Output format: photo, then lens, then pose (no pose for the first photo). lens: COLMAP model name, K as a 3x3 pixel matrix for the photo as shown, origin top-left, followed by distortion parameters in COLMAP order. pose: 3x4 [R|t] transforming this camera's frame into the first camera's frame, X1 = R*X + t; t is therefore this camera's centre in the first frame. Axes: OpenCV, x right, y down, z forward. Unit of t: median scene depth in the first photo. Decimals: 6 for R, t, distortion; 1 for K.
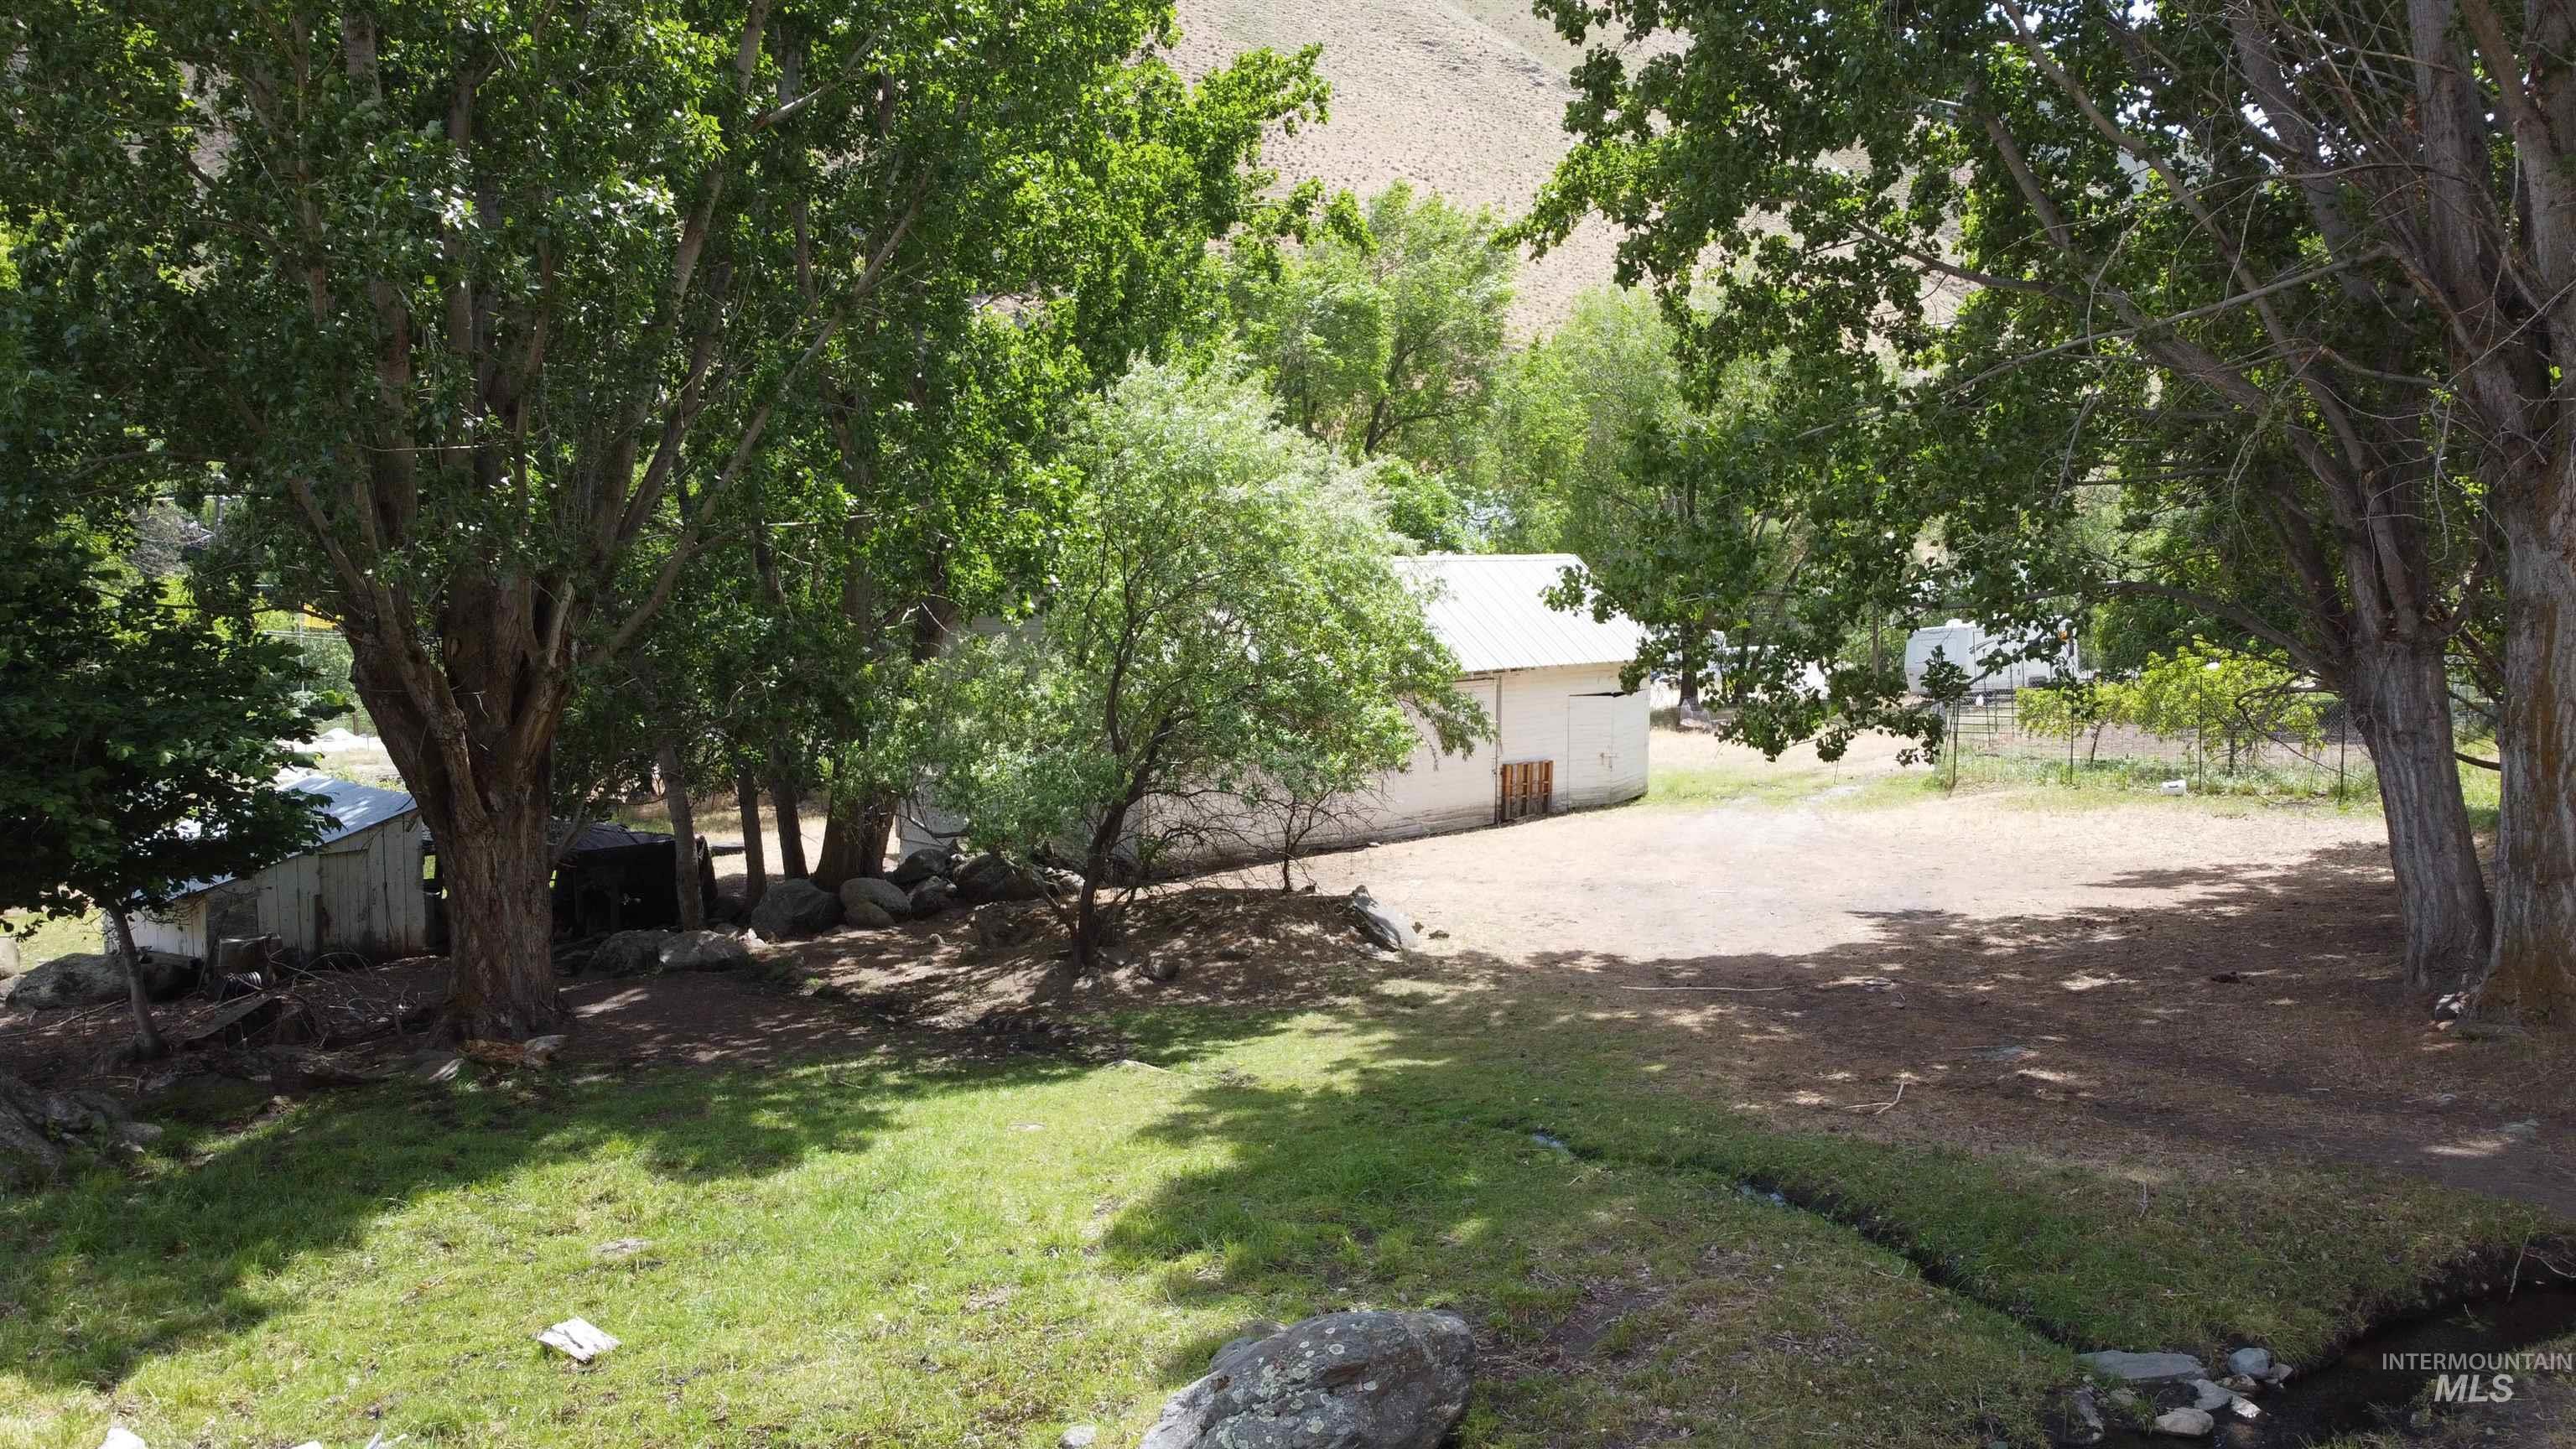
lens RADIAL K [[1945.6, 0, 1293.8], [0, 1945.6, 713.9], [0, 0, 1]] dist [-0.007361, -0.000703]
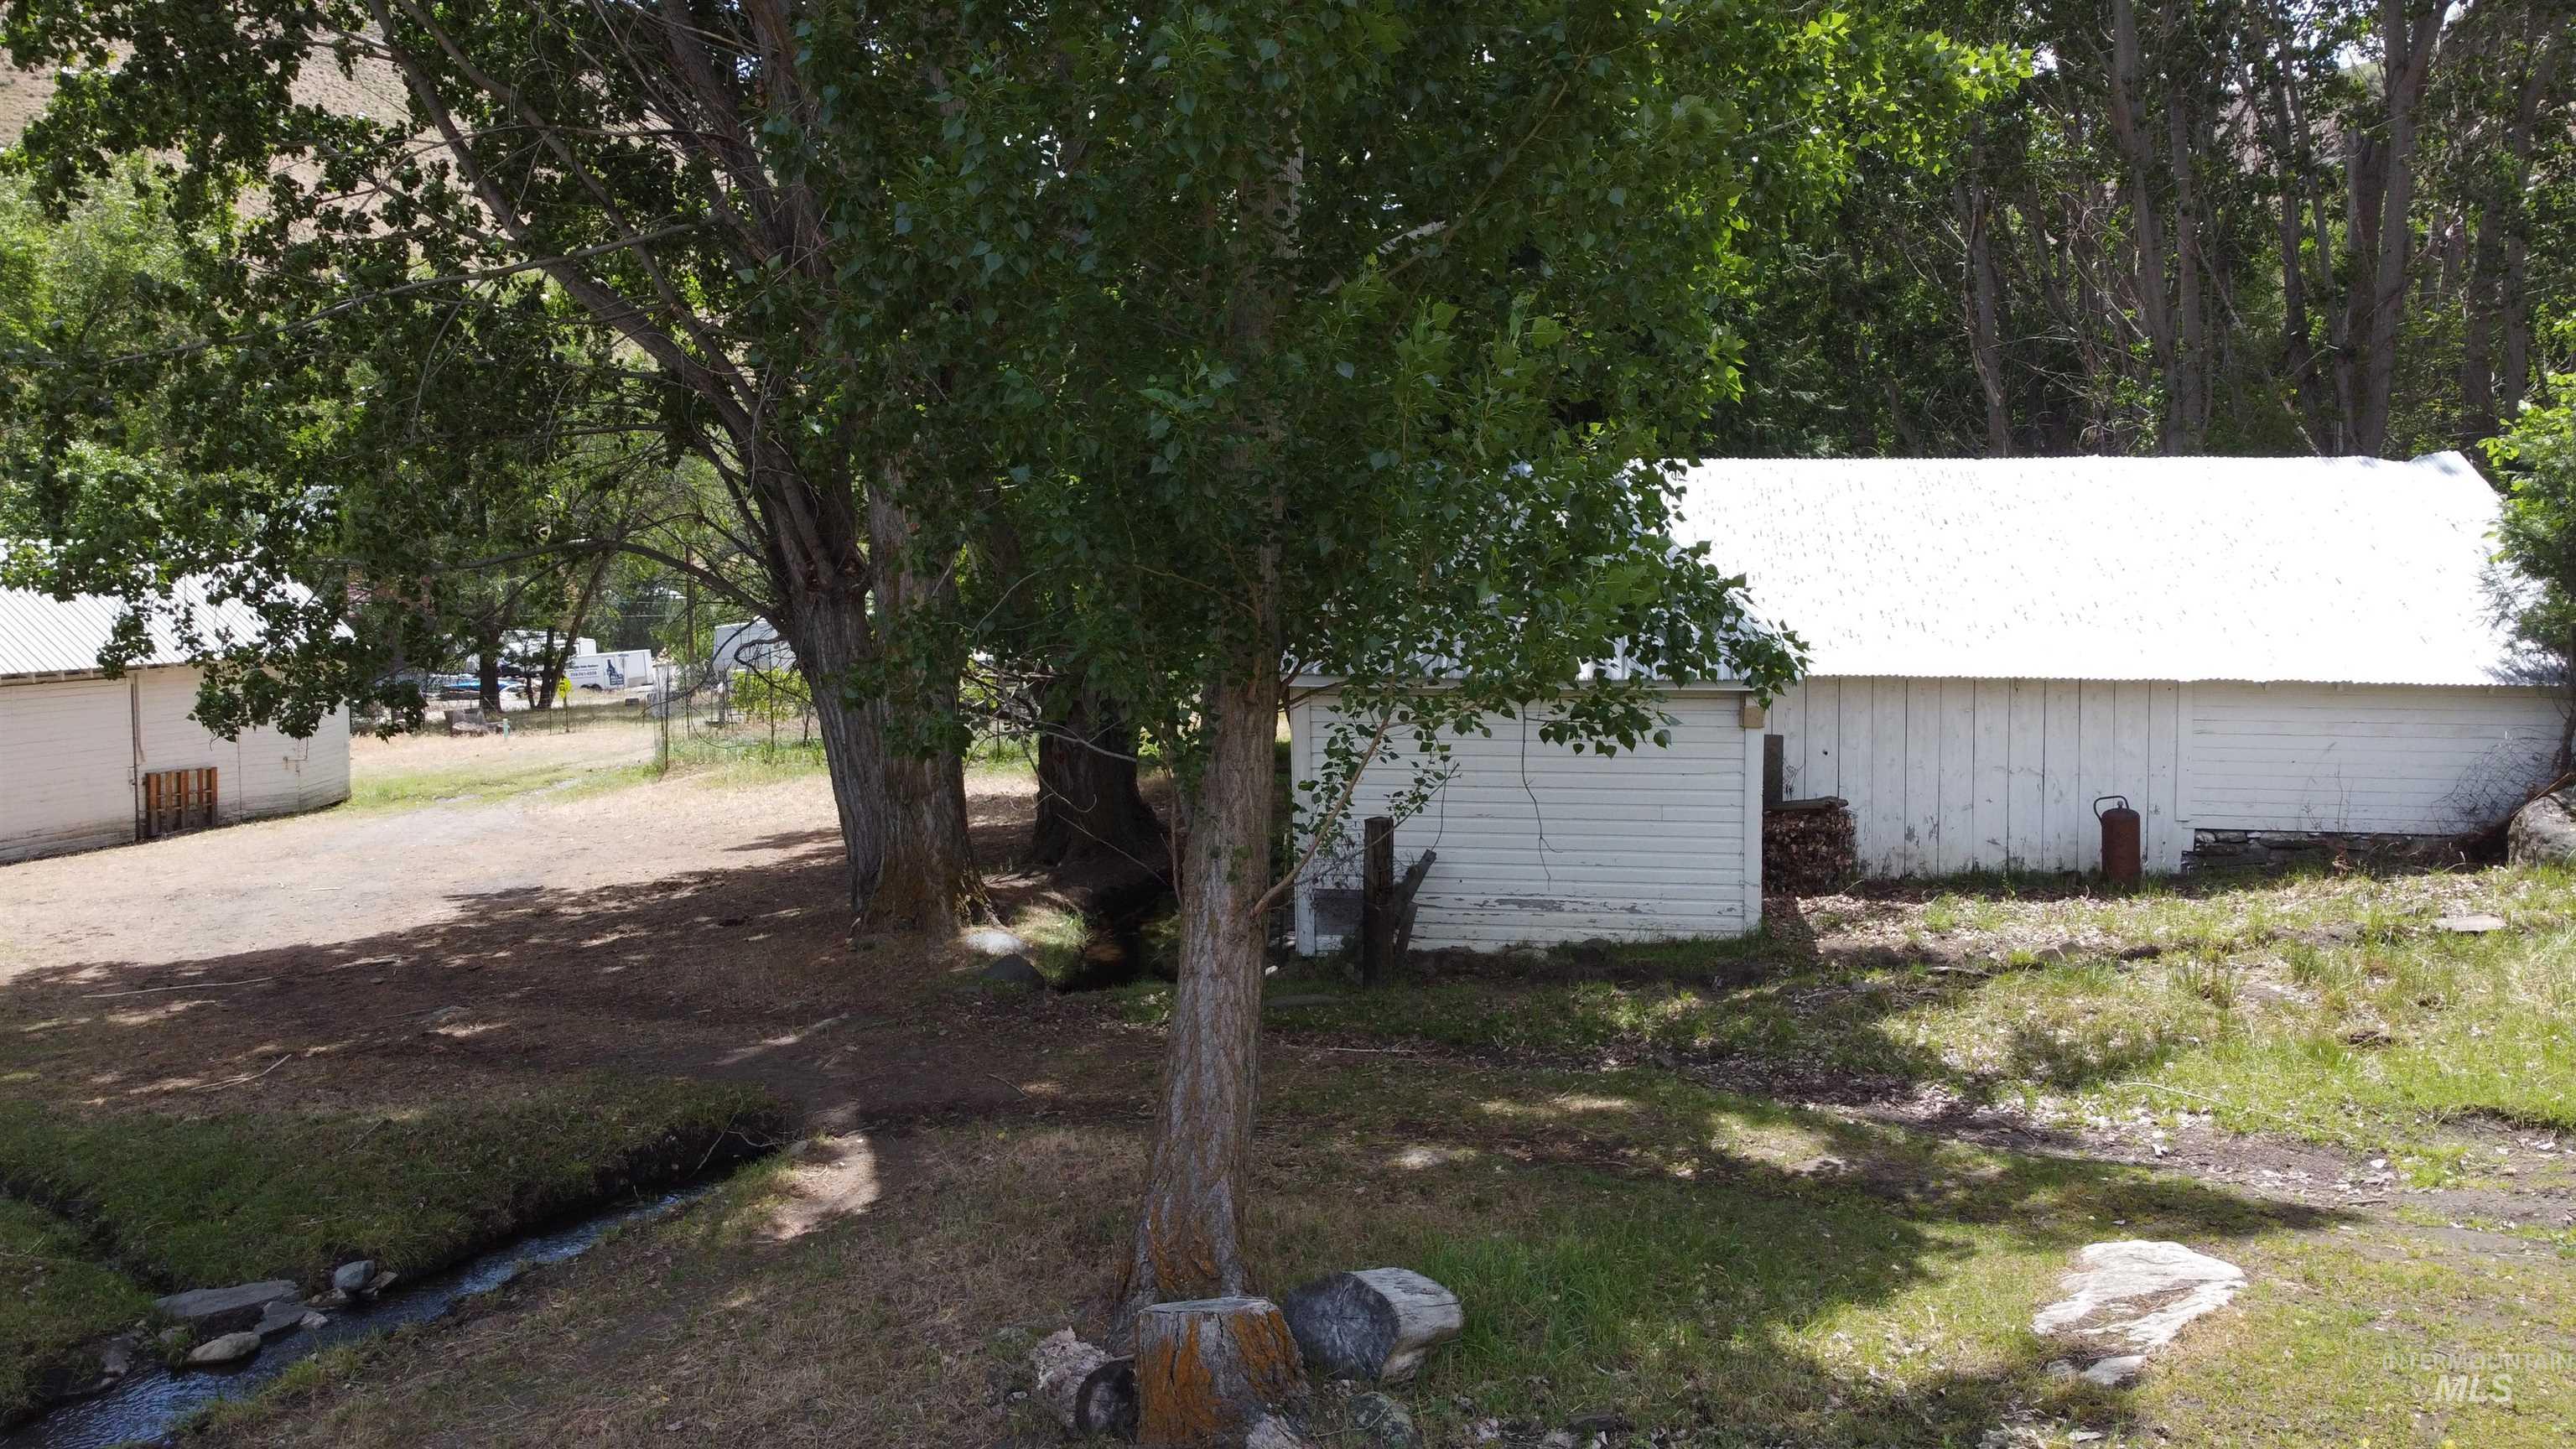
lens RADIAL K [[1945.6, 0, 1265.2], [0, 1945.6, 729.2], [0, 0, 1]] dist [-0.007361, -0.000703]
pose [[0.854801, -0.043247, 0.517151, 0.123790], [0.041265, 0.999031, 0.015338, 0.018900], [-0.517313, 0.008229, 0.855757, -0.032007]]
